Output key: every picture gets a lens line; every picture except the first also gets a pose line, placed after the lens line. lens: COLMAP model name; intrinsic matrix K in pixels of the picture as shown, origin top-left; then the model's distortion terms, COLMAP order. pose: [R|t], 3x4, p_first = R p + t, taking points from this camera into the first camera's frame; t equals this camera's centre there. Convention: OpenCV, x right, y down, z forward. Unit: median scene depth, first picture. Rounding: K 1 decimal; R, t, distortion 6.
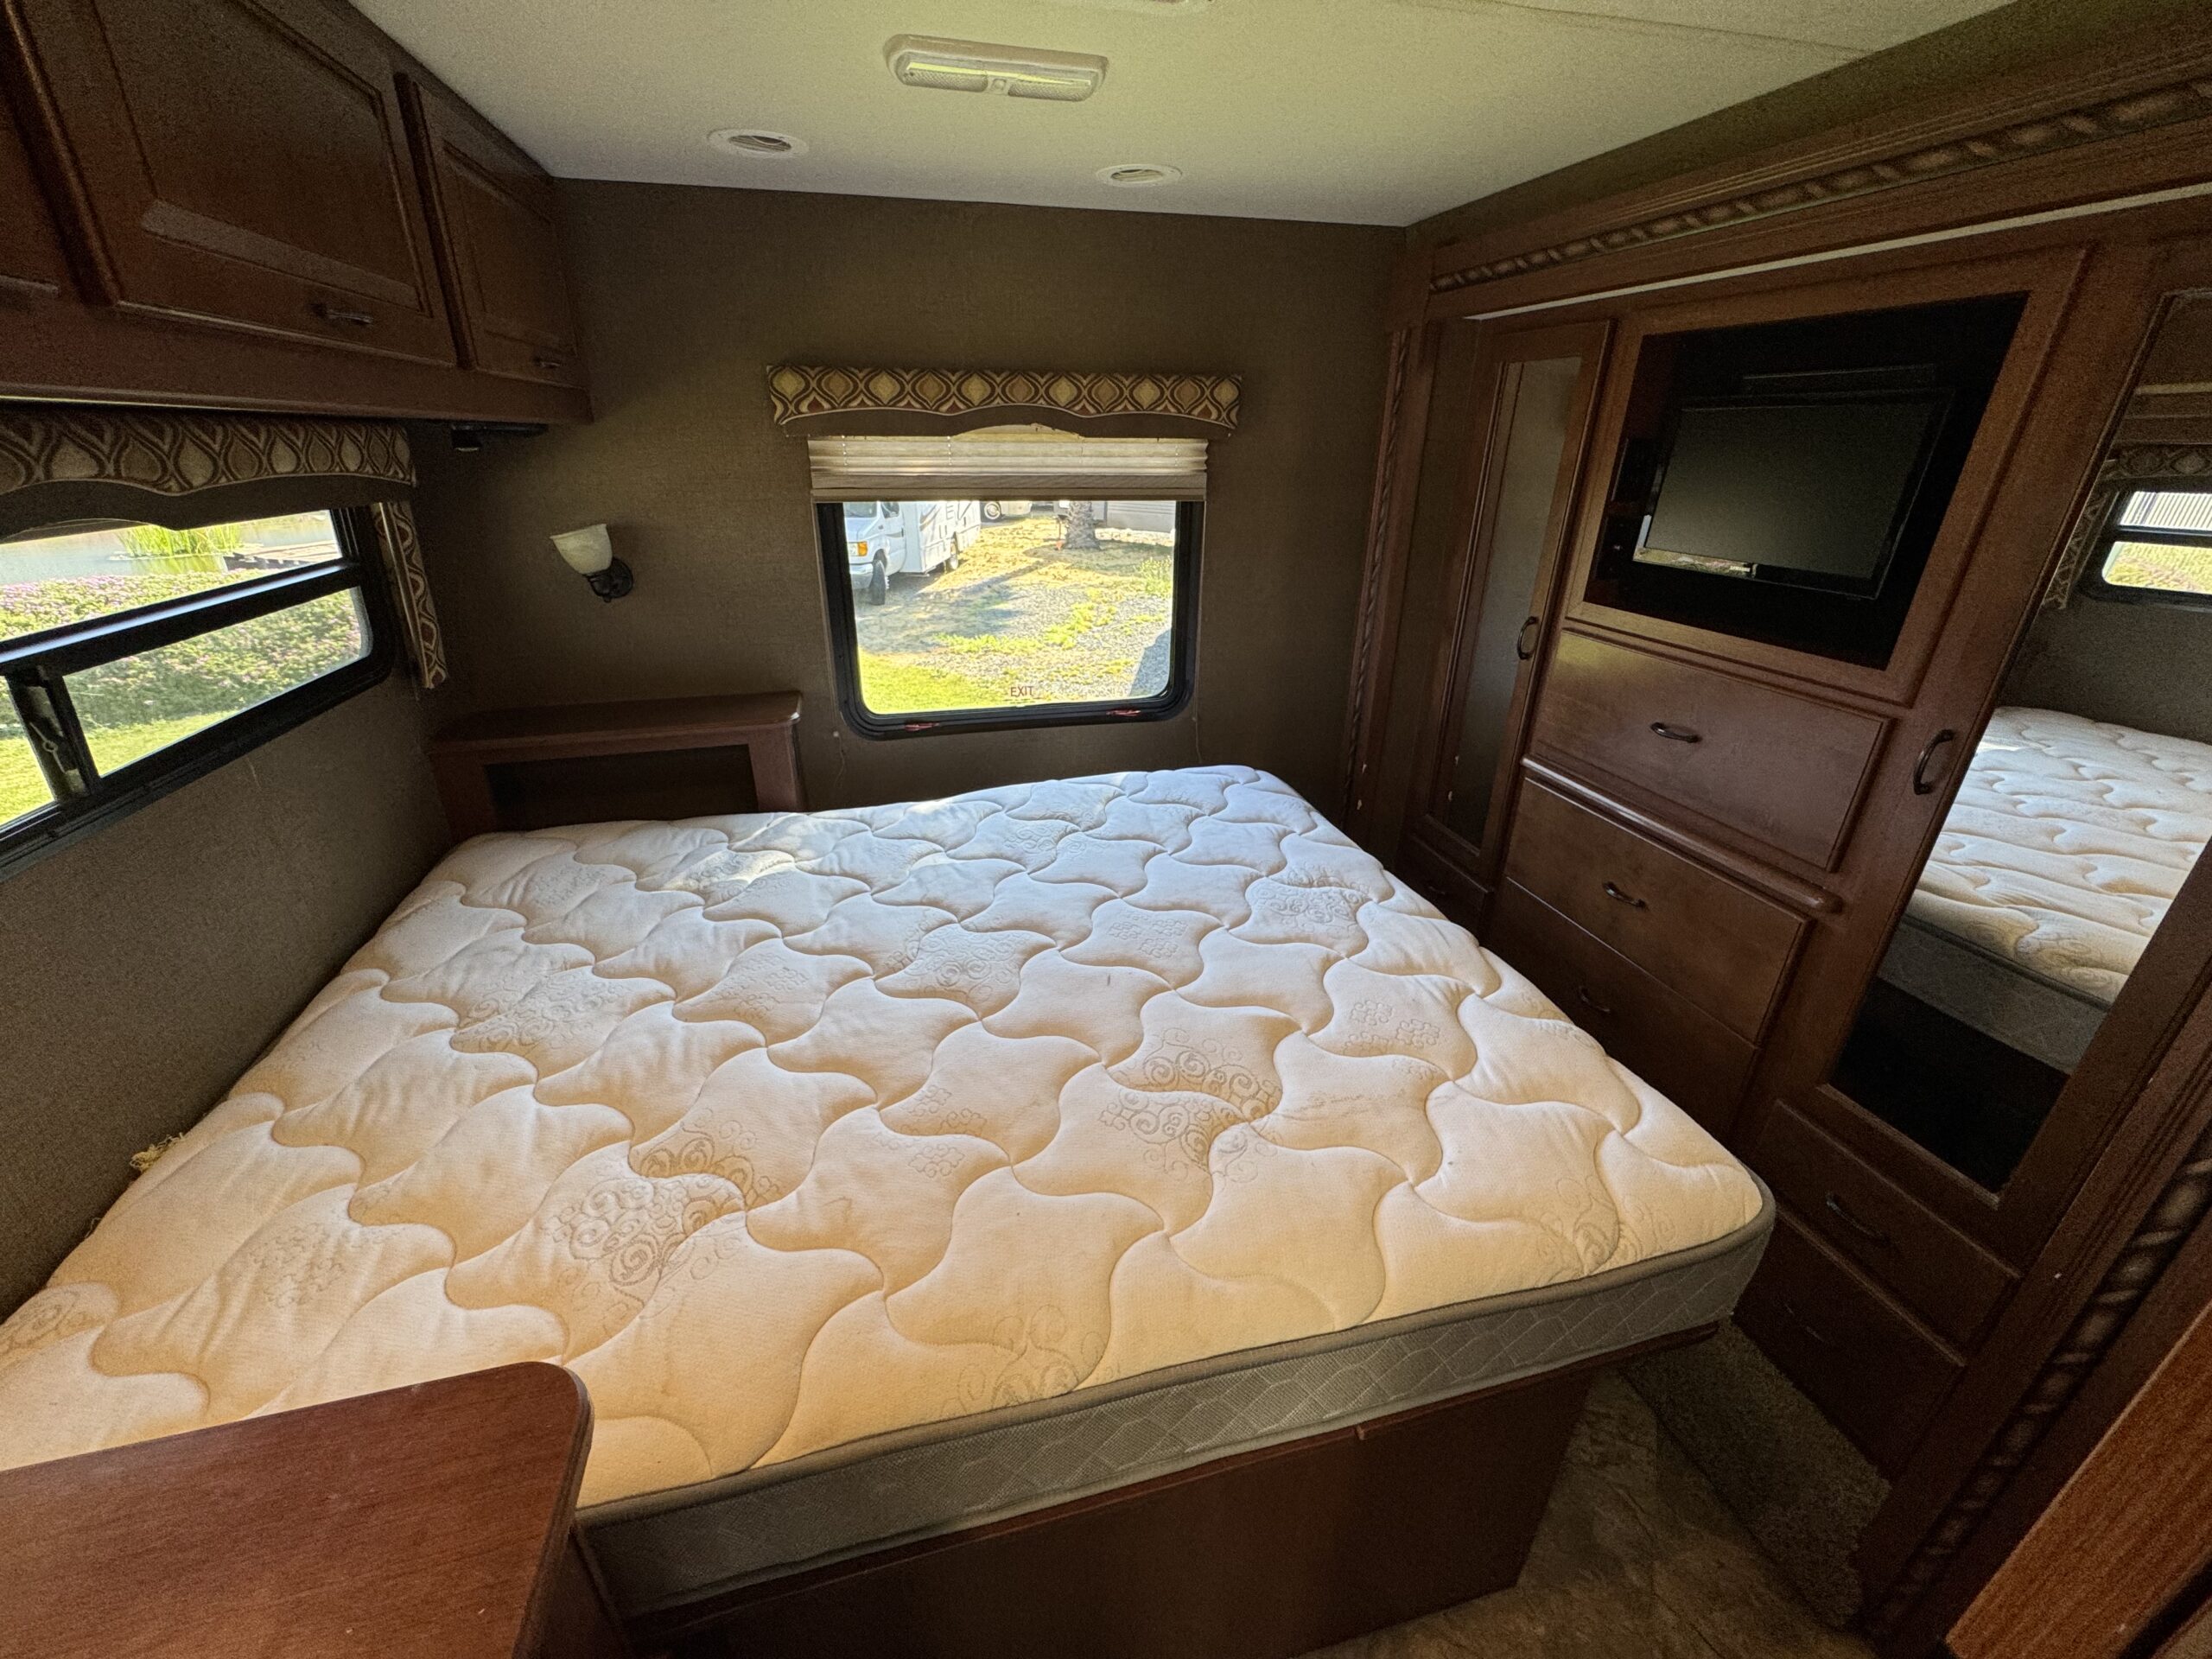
lens RADIAL K [[885.2, 0, 1102.5], [0, 885.2, 831.8], [0, 0, 1]] dist [0.000374, -0.000595]
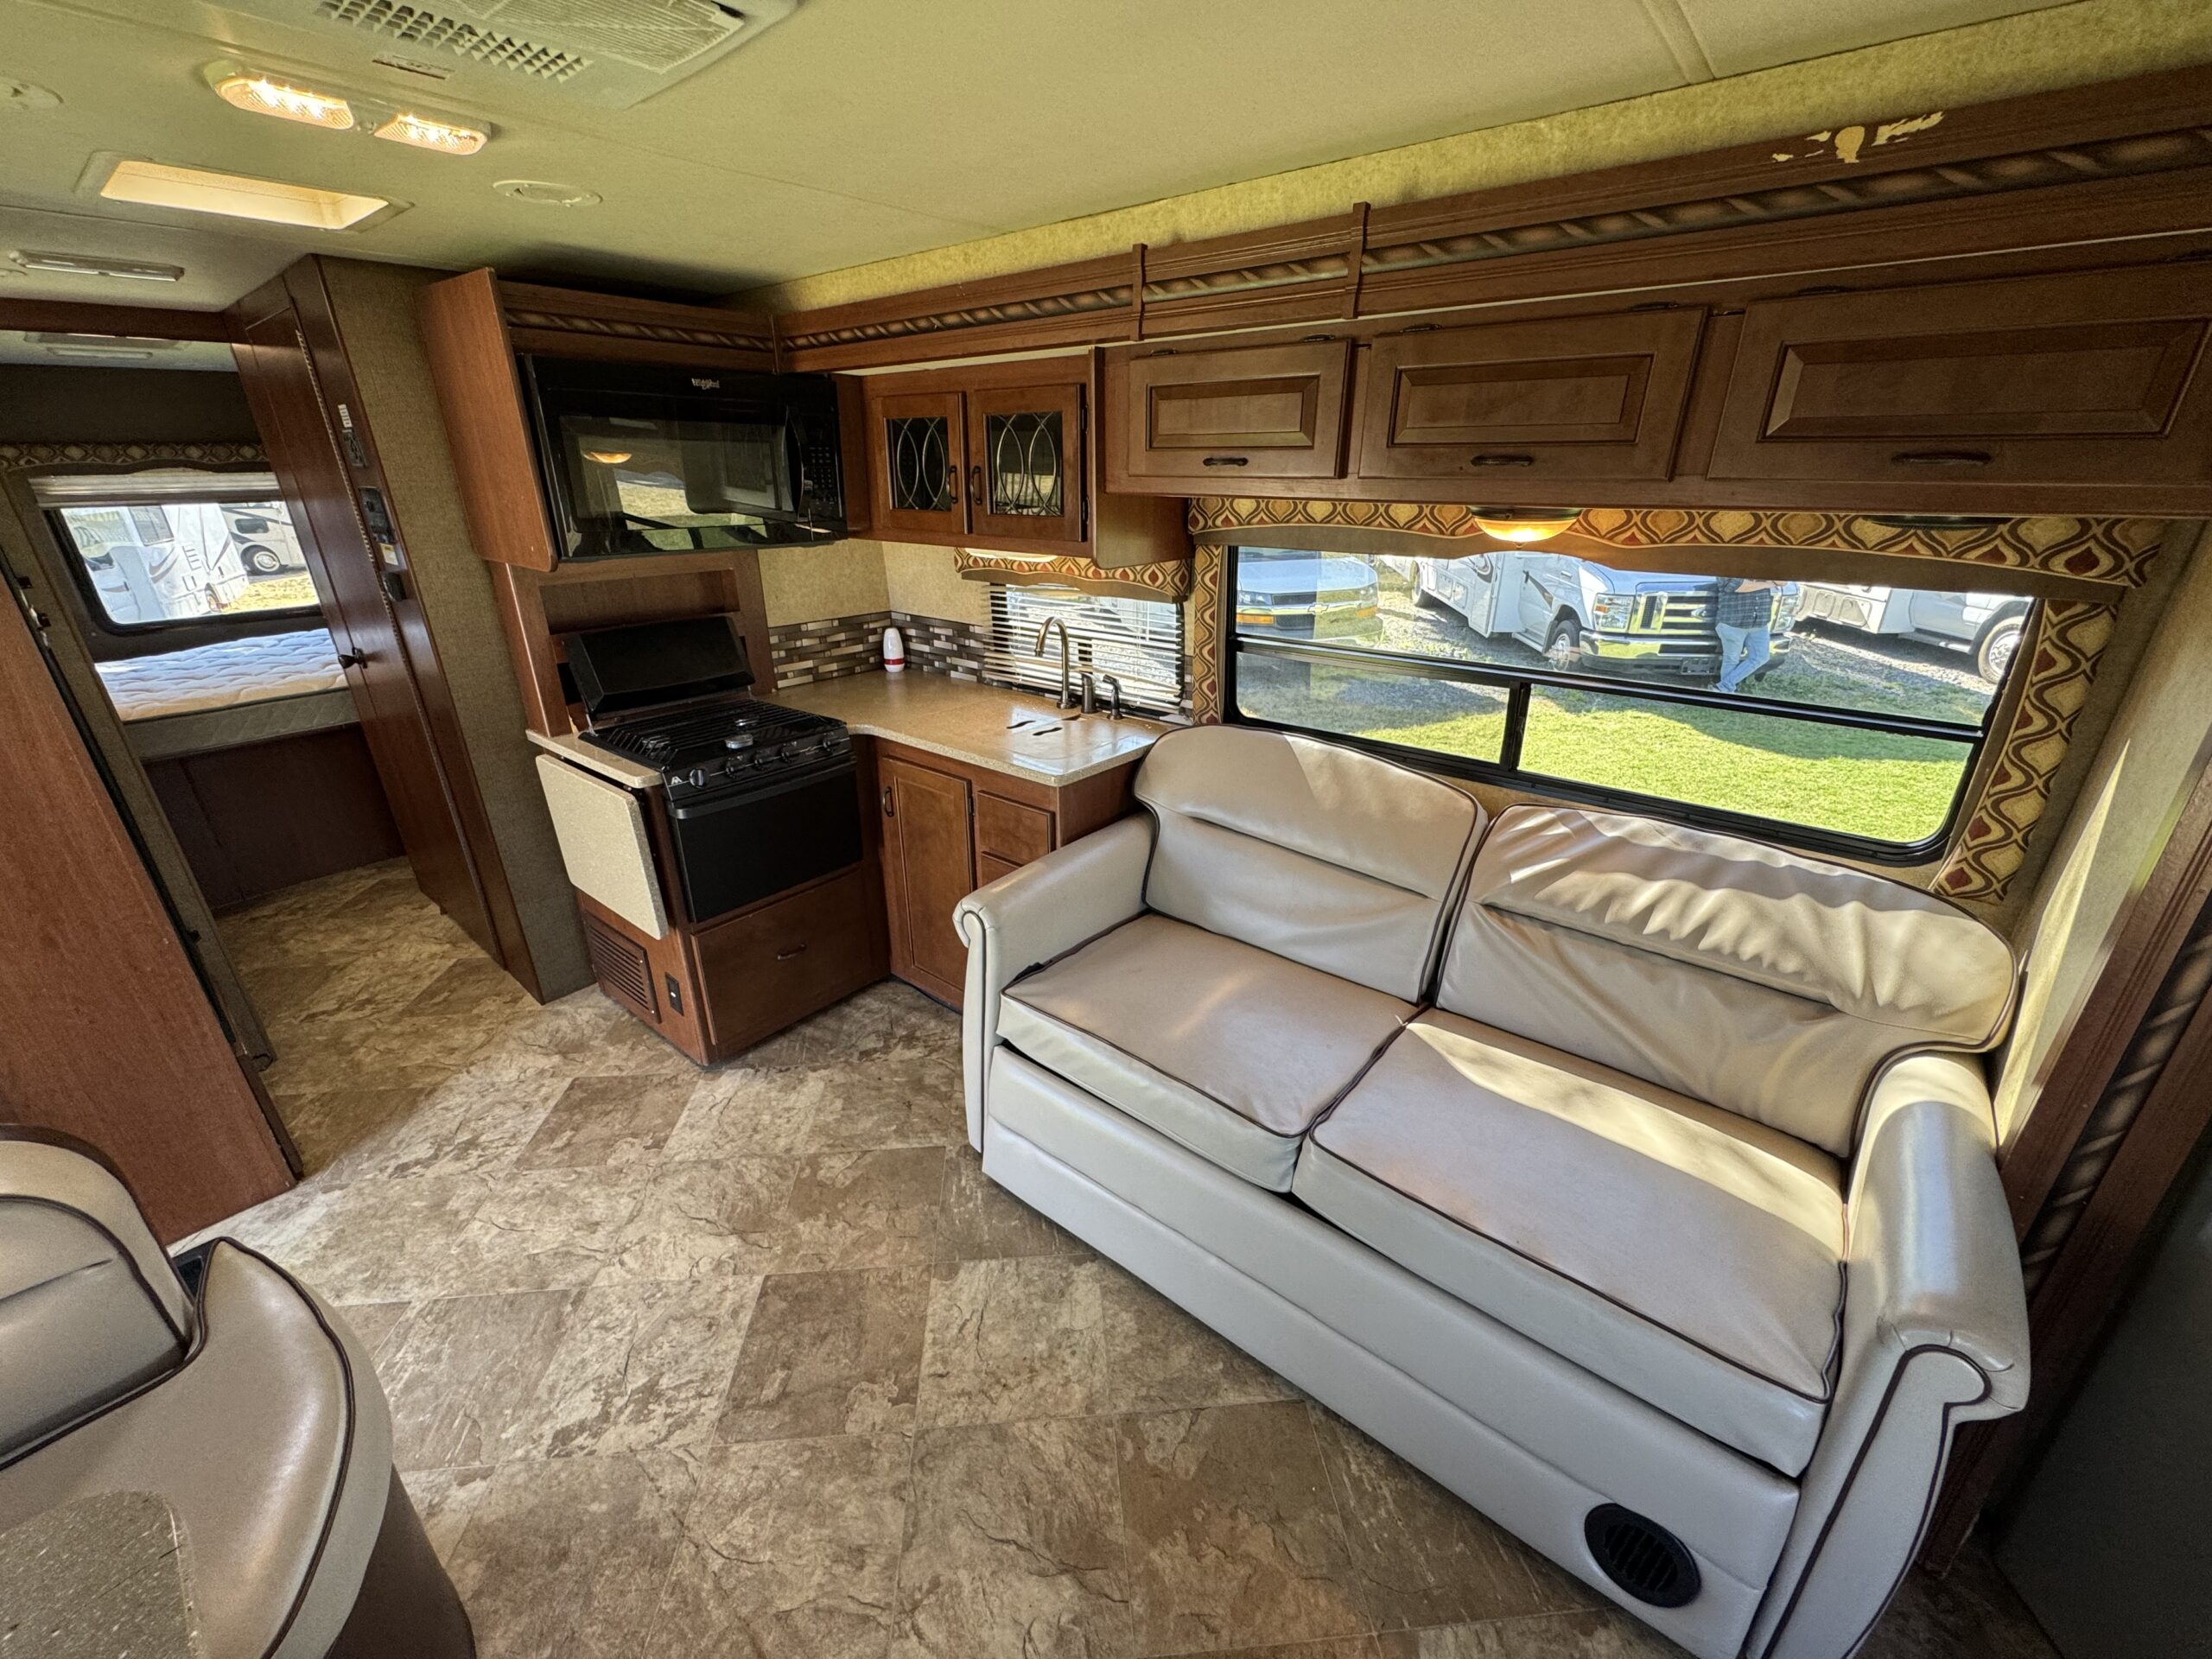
lens RADIAL K [[885.2, 0, 1097.5], [0, 885.2, 831.9], [0, 0, 1]] dist [0.000374, -0.000595]
pose [[0.818604, -0.241409, 0.521161, 0.214014], [0.252287, 0.966290, 0.051323, 0.434958], [-0.515983, 0.089470, 0.851914, -0.978380]]
